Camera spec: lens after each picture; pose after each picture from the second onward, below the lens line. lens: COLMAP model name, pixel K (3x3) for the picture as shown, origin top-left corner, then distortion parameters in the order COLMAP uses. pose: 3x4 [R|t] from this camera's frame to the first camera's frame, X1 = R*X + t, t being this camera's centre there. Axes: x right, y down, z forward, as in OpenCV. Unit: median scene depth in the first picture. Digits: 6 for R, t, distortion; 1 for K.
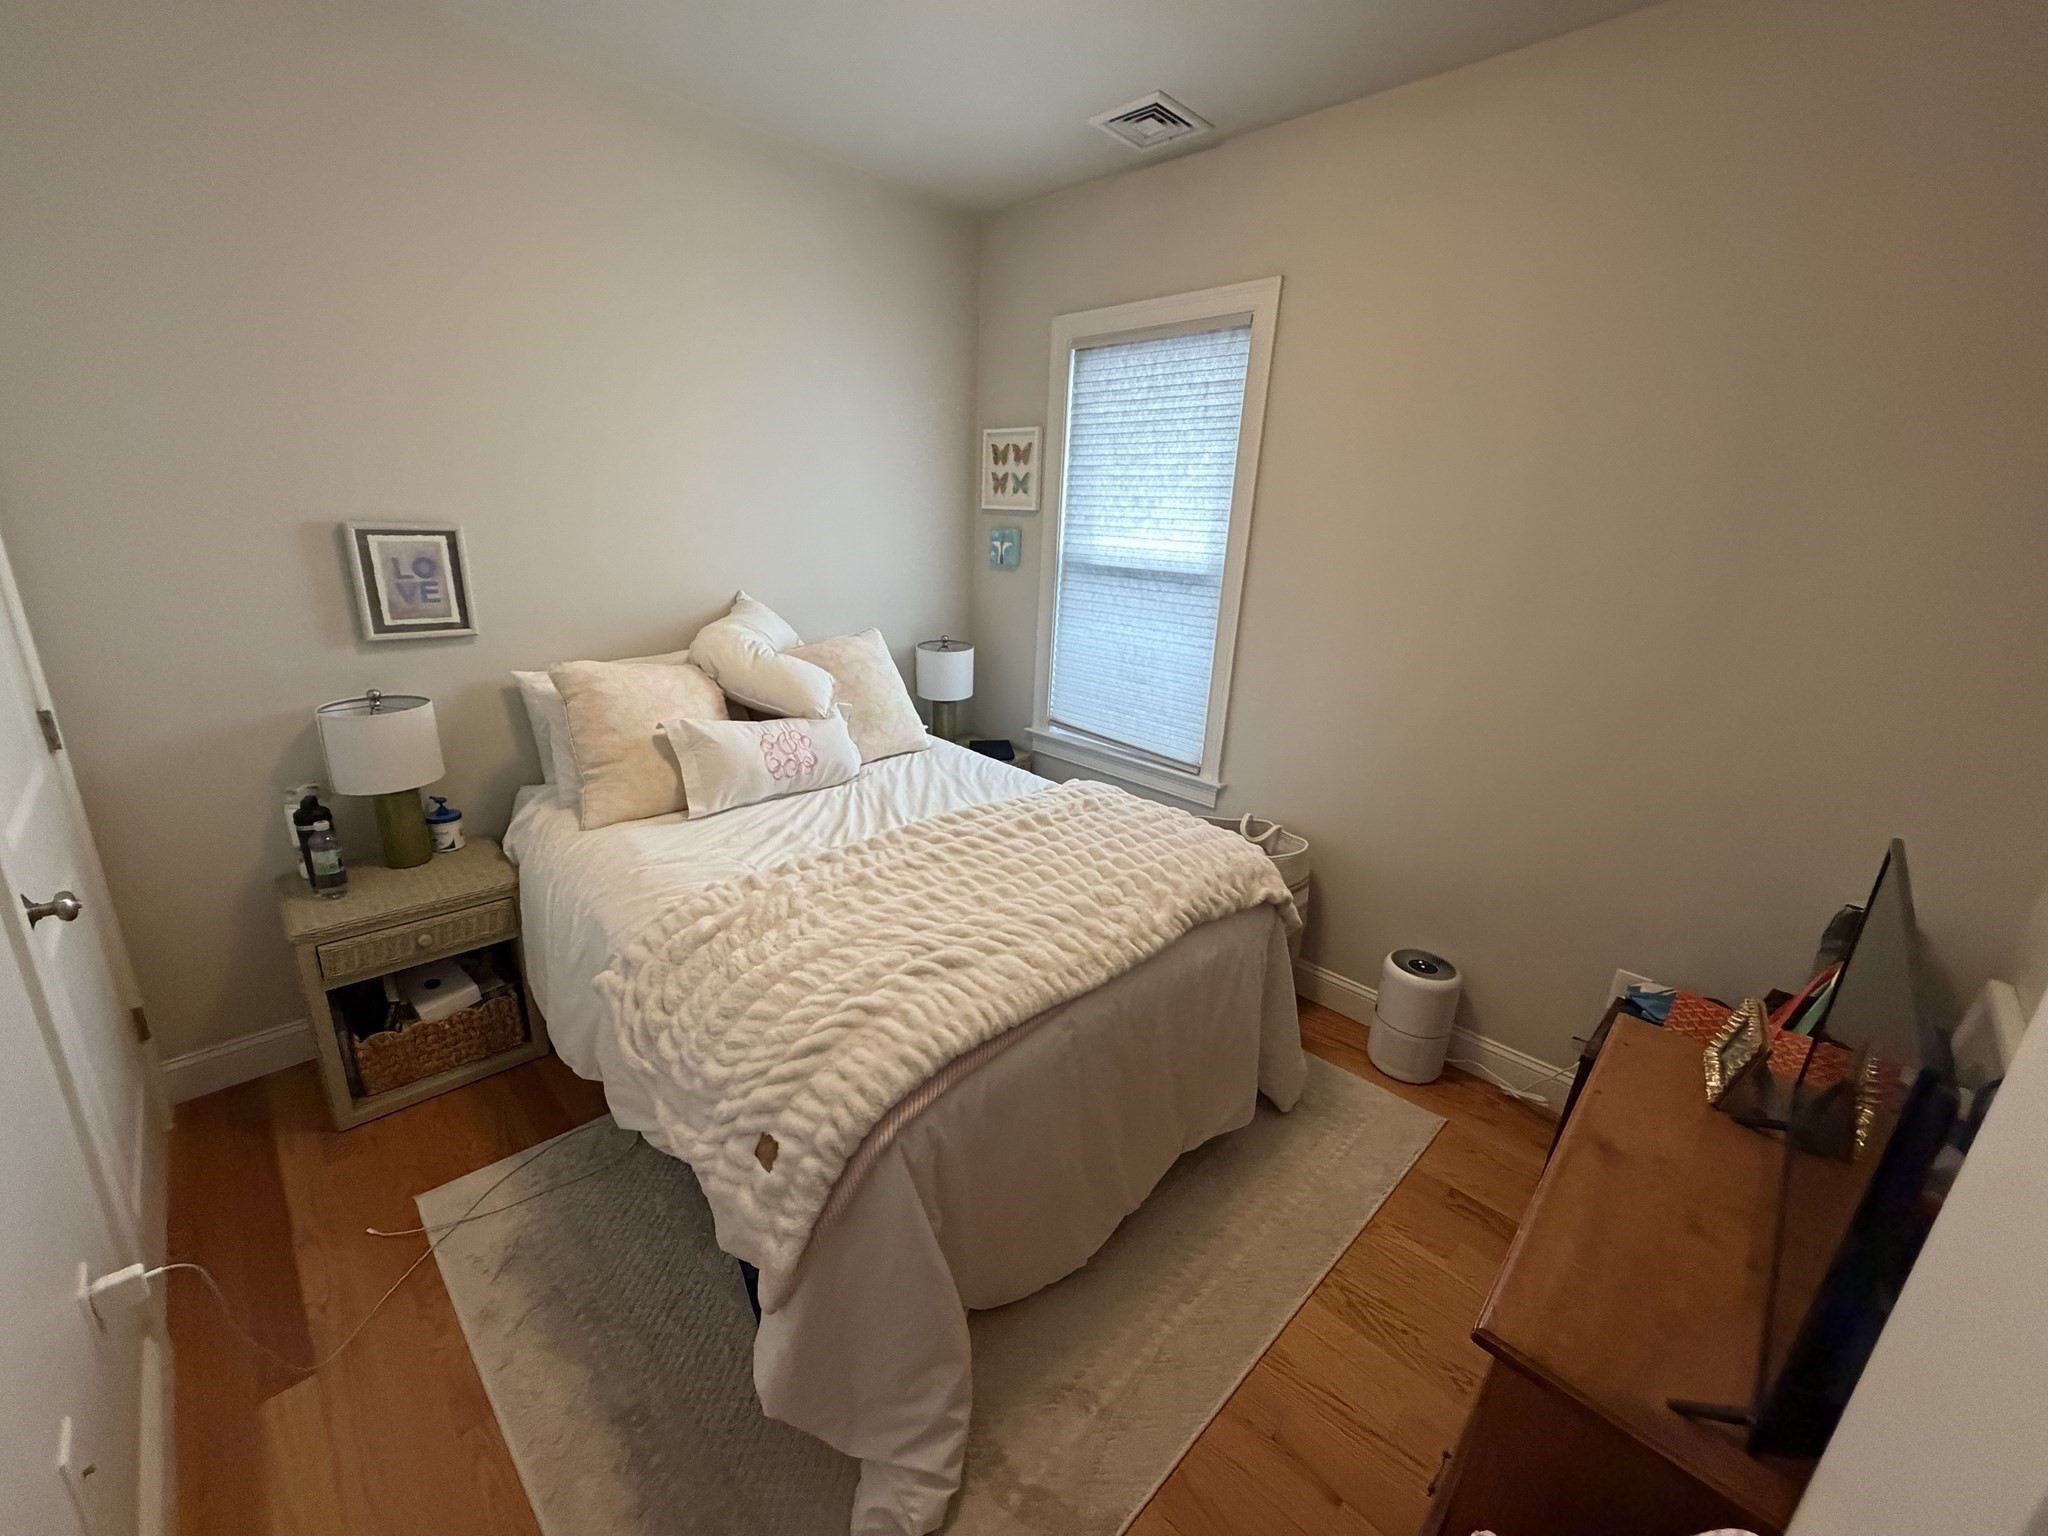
lens RADIAL K [[813.6, 0, 1016.0], [0, 813.6, 766.0], [0, 0, 1]] dist [-0.002488, -0.000535]
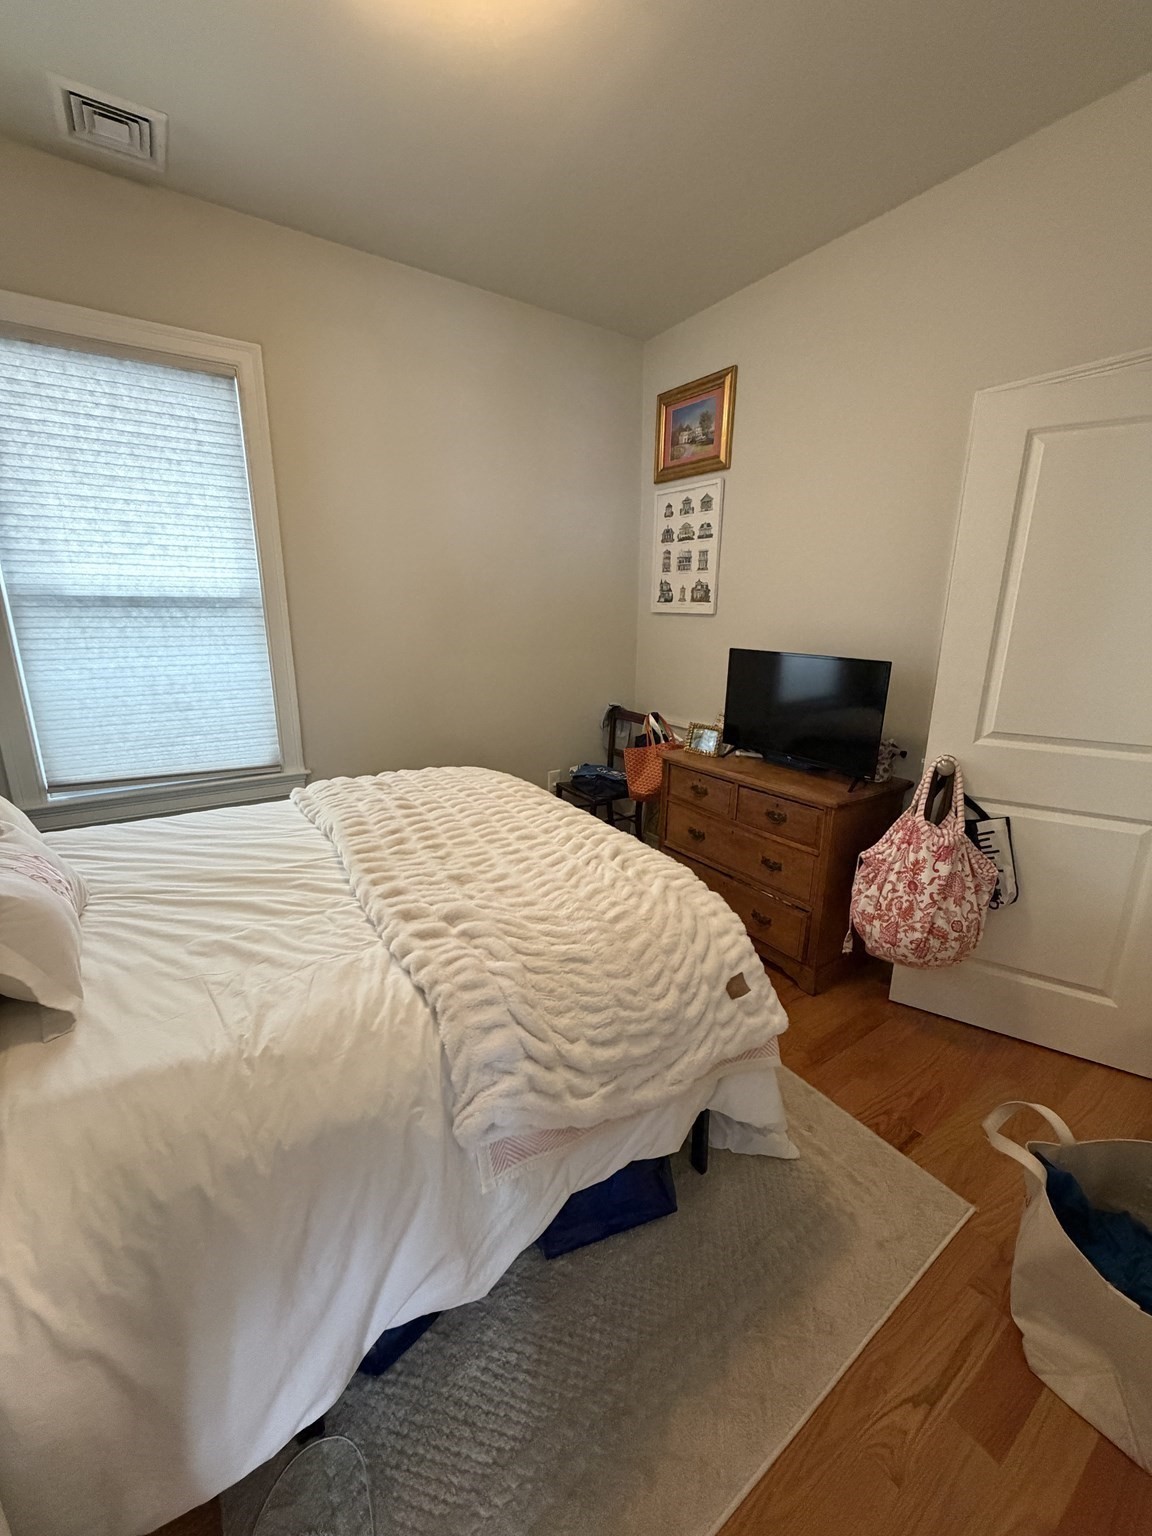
lens RADIAL K [[610.2, 0, 571.1], [0, 610.2, 766.4], [0, 0, 1]] dist [-0.002488, -0.000535]
pose [[0.190000, -0.289144, 0.938241, -0.545140], [0.288298, 0.929949, 0.228207, -0.080333], [-0.938501, 0.227133, 0.260050, 0.414051]]
